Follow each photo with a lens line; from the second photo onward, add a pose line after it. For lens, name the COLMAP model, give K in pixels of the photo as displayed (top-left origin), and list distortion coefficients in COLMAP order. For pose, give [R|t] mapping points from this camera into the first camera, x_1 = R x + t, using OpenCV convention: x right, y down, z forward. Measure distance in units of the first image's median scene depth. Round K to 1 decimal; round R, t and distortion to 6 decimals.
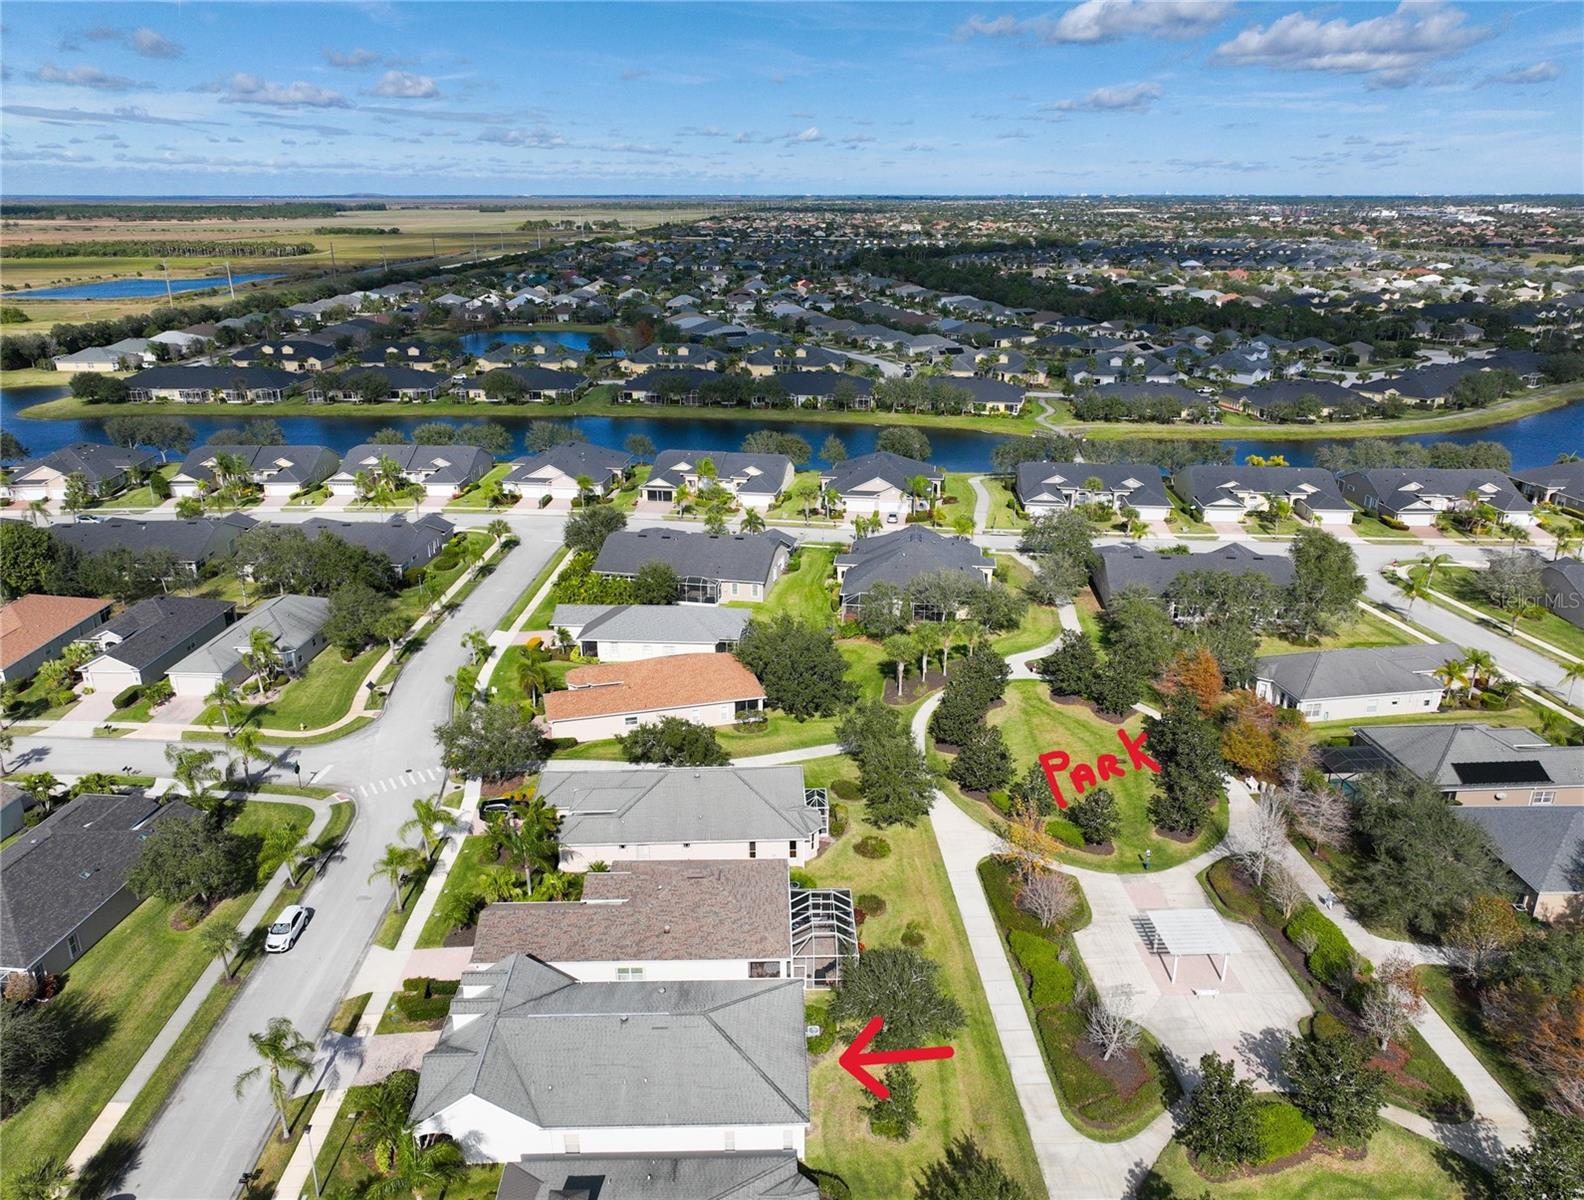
lens RADIAL K [[1170.4, 0, 788.4], [0, 1170.4, 600.2], [0, 0, 1]] dist [-0.001621, -0.000384]
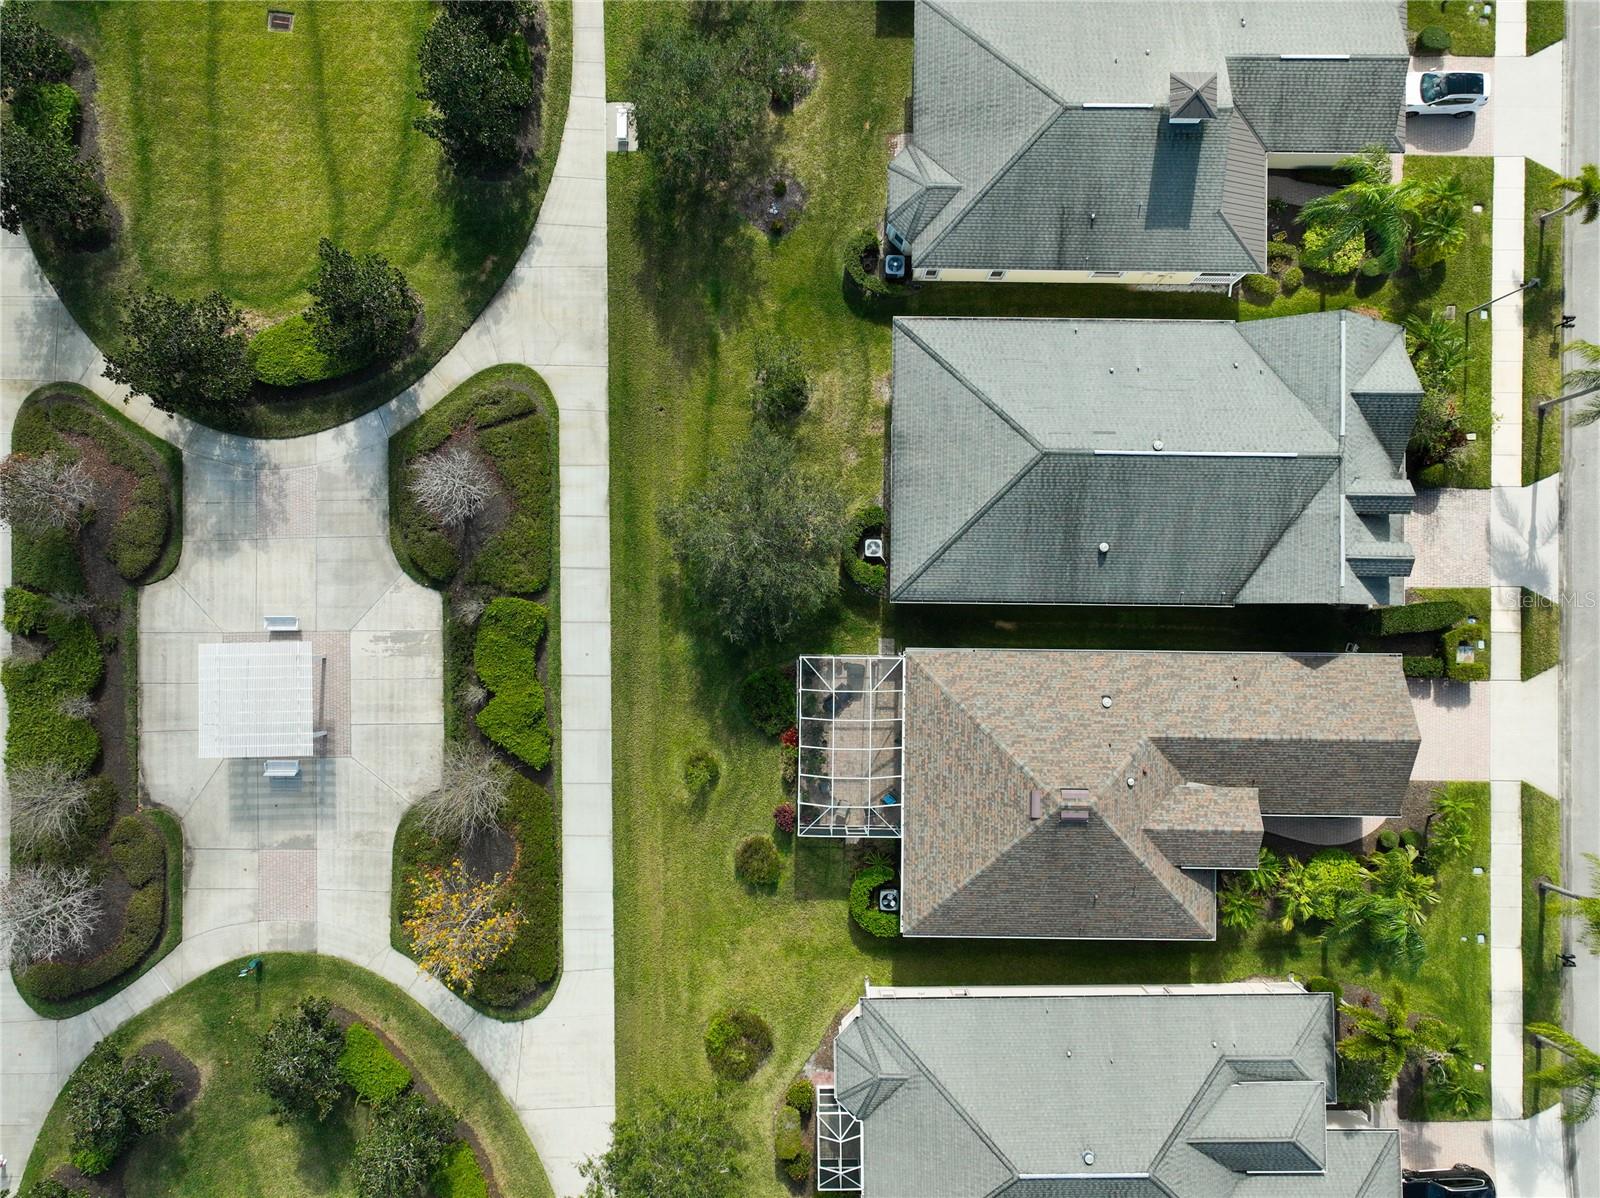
lens RADIAL K [[1126.9, 0, 801.1], [0, 1126.9, 599.1], [0, 0, 1]] dist [0.001869, -0.000254]
pose [[-0.999364, -0.035601, 0.002155, 0.058317], [0.012985, -0.306904, 0.951652, -0.271809], [-0.033219, 0.951075, 0.307171, 0.773422]]
